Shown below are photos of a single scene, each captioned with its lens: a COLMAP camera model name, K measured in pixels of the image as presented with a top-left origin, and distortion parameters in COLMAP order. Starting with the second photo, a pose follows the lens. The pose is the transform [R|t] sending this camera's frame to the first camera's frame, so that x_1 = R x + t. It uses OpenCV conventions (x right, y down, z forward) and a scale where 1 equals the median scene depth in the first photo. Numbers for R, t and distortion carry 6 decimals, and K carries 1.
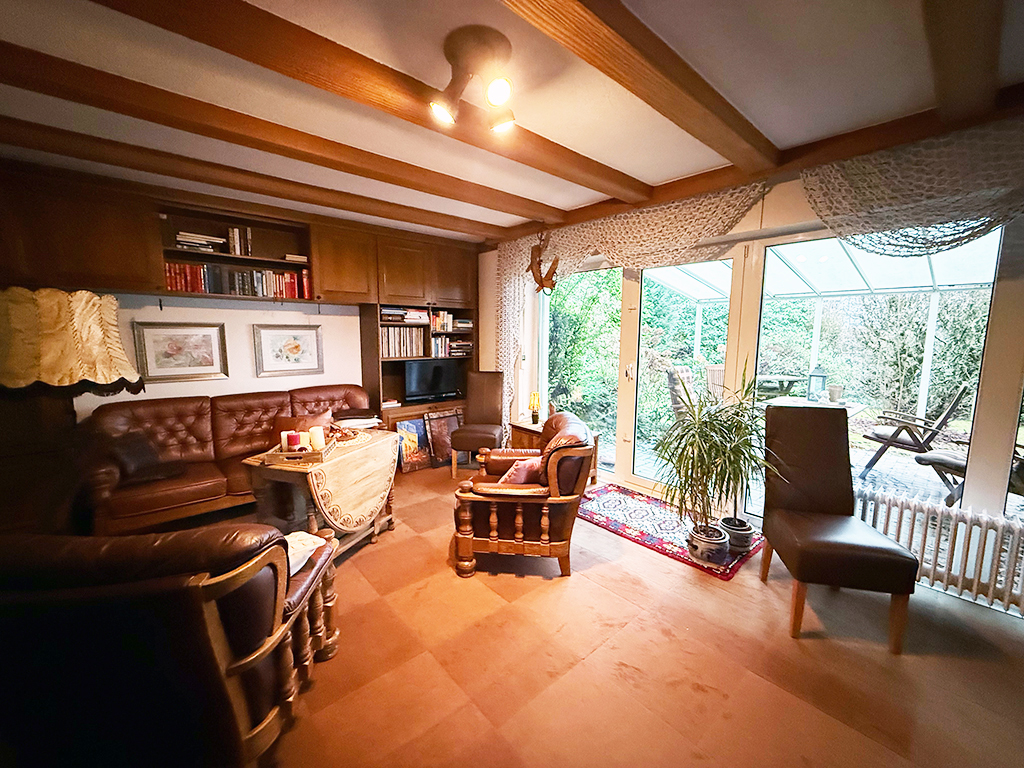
lens RADIAL K [[409.9, 0, 508.7], [0, 409.9, 384.2], [0, 0, 1]] dist [0.001789, -0.000099]
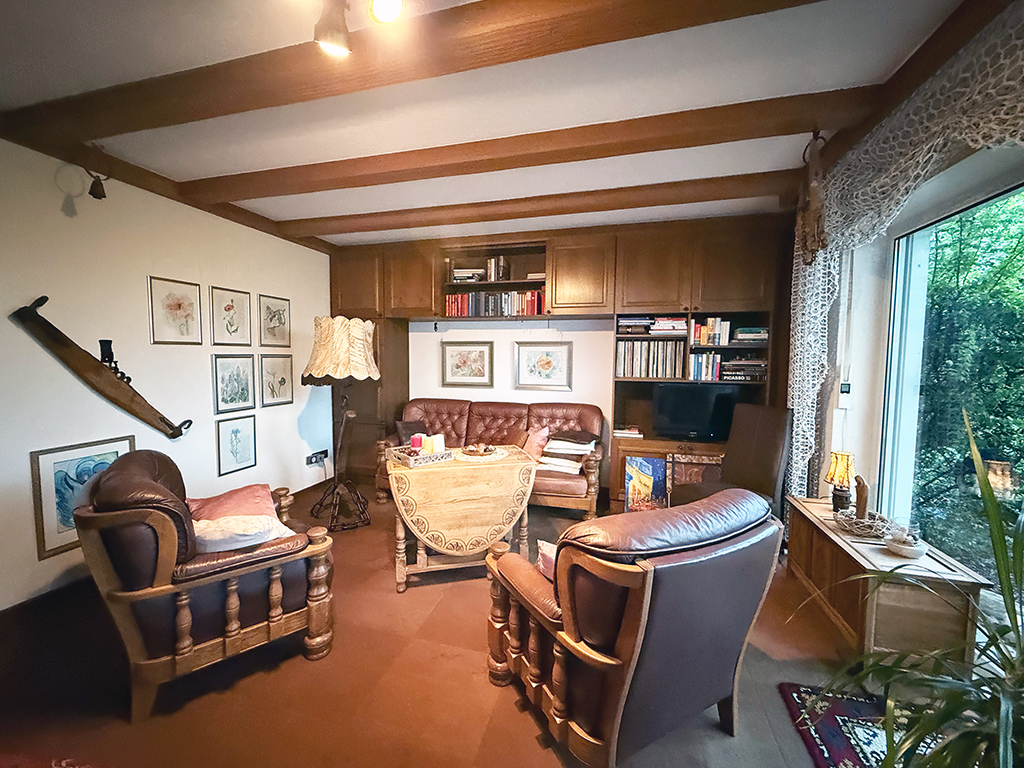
lens RADIAL K [[409.9, 0, 510.2], [0, 409.9, 381.1], [0, 0, 1]] dist [0.001789, -0.000099]
pose [[0.546973, 0.045710, -0.835901, 0.280762], [-0.109470, 0.993840, -0.017286, -0.016960], [0.829962, 0.100961, 0.548608, 0.352693]]
